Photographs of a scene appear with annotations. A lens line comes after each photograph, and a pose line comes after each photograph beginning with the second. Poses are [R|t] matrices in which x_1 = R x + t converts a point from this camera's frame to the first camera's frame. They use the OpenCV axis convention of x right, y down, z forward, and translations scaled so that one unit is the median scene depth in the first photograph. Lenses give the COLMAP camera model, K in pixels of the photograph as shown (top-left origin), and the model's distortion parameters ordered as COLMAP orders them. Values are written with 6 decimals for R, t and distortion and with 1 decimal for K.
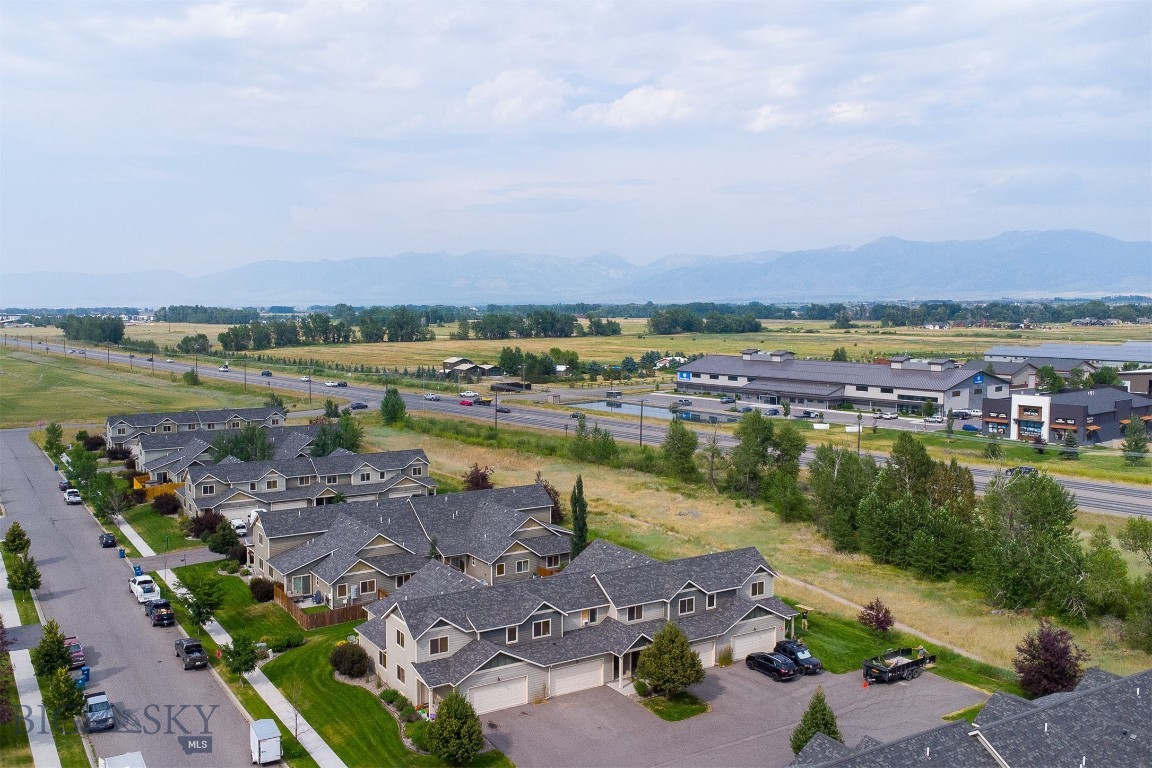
lens RADIAL K [[1049.0, 0, 524.8], [0, 1049.0, 386.0], [0, 0, 1]] dist [0.007320, 0.005734]
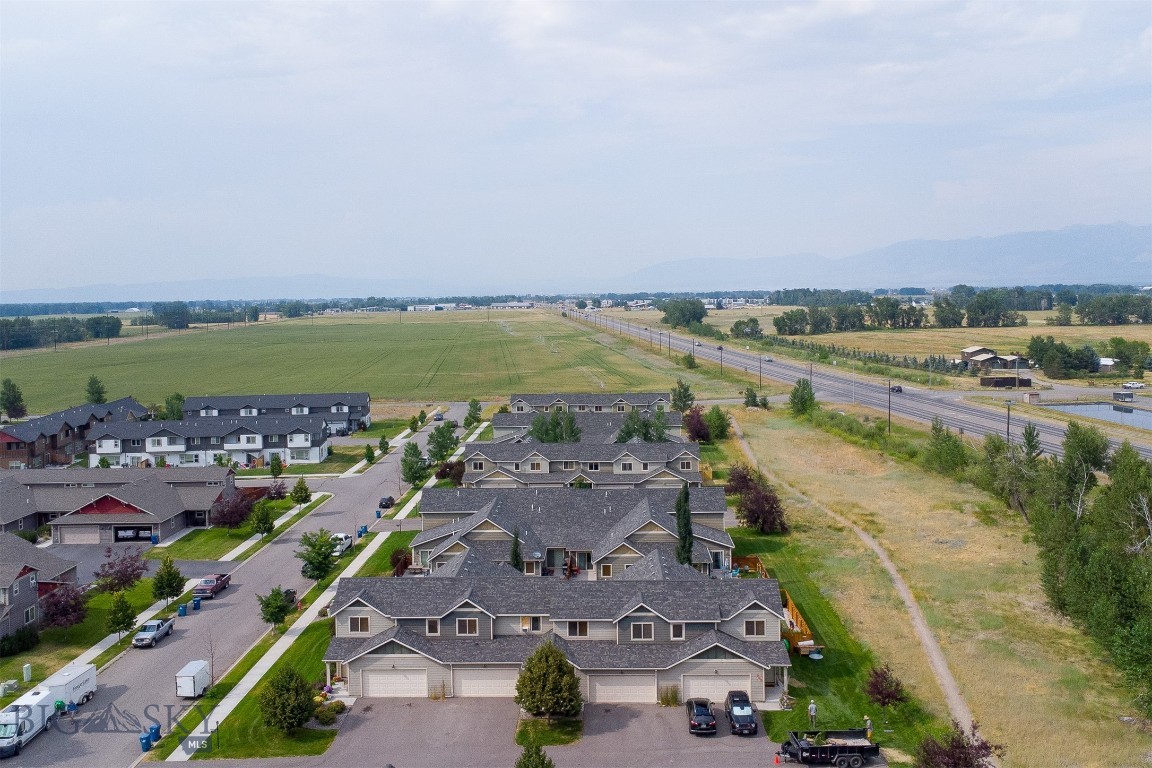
lens RADIAL K [[1072.2, 0, 595.1], [0, 1072.2, 379.3], [0, 0, 1]] dist [-0.011251, 0.137402]
pose [[0.831025, 0.036784, -0.555018, 0.176595], [-0.030800, 0.999323, 0.020114, -0.007615], [0.555382, 0.000379, 0.831595, 0.056620]]
